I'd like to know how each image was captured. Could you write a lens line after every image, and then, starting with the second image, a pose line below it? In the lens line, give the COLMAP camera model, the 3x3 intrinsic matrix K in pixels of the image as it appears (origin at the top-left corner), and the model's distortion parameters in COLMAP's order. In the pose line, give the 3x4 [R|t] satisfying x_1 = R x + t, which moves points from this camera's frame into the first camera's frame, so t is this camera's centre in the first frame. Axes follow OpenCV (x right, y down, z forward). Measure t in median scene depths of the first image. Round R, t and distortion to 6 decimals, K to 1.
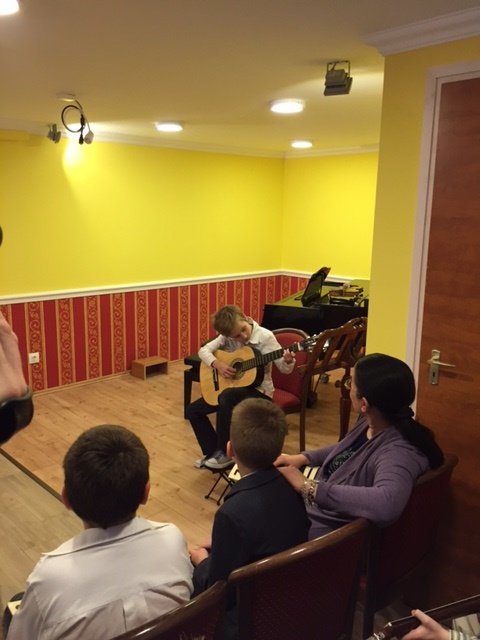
lens RADIAL K [[557.1, 0, 240.0], [0, 557.1, 320.0], [0, 0, 1]] dist [0.070602, -0.090086]
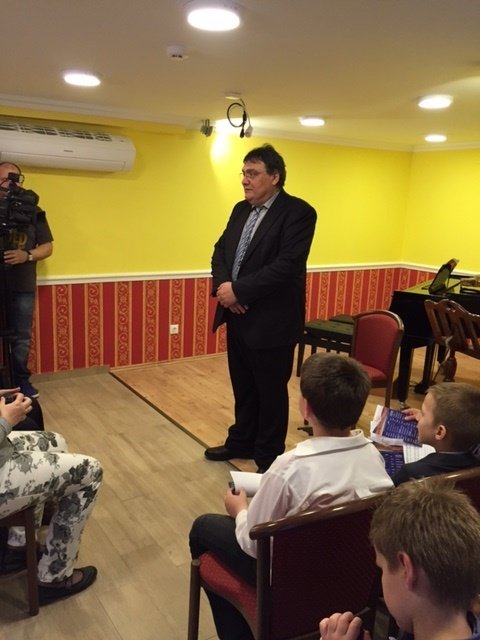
lens RADIAL K [[561.0, 0, 240.0], [0, 561.0, 320.0], [0, 0, 1]] dist [0.069312, -0.006018]
pose [[0.983864, 0.063524, -0.167261, -0.050137], [-0.062044, 0.997974, 0.014062, 0.025160], [0.167816, -0.003458, 0.985812, -0.082700]]
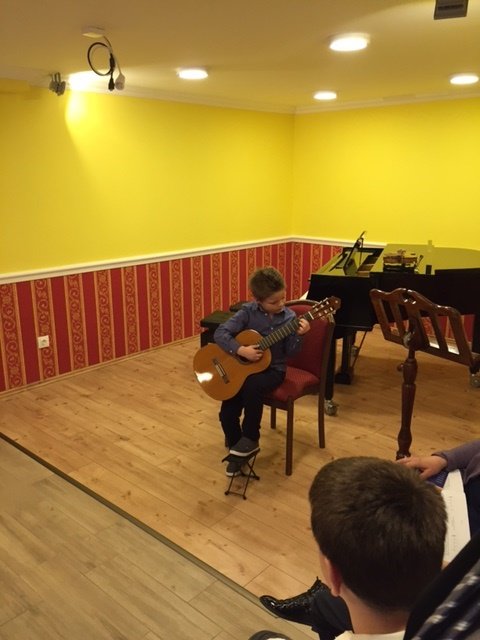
lens RADIAL K [[557.1, 0, 240.0], [0, 557.1, 320.0], [0, 0, 1]] dist [0.070602, -0.090086]
pose [[0.997542, -0.035404, 0.060471, -0.105743], [0.031922, 0.997829, 0.057611, -0.008552], [-0.062379, -0.055539, 0.996506, 0.089576]]
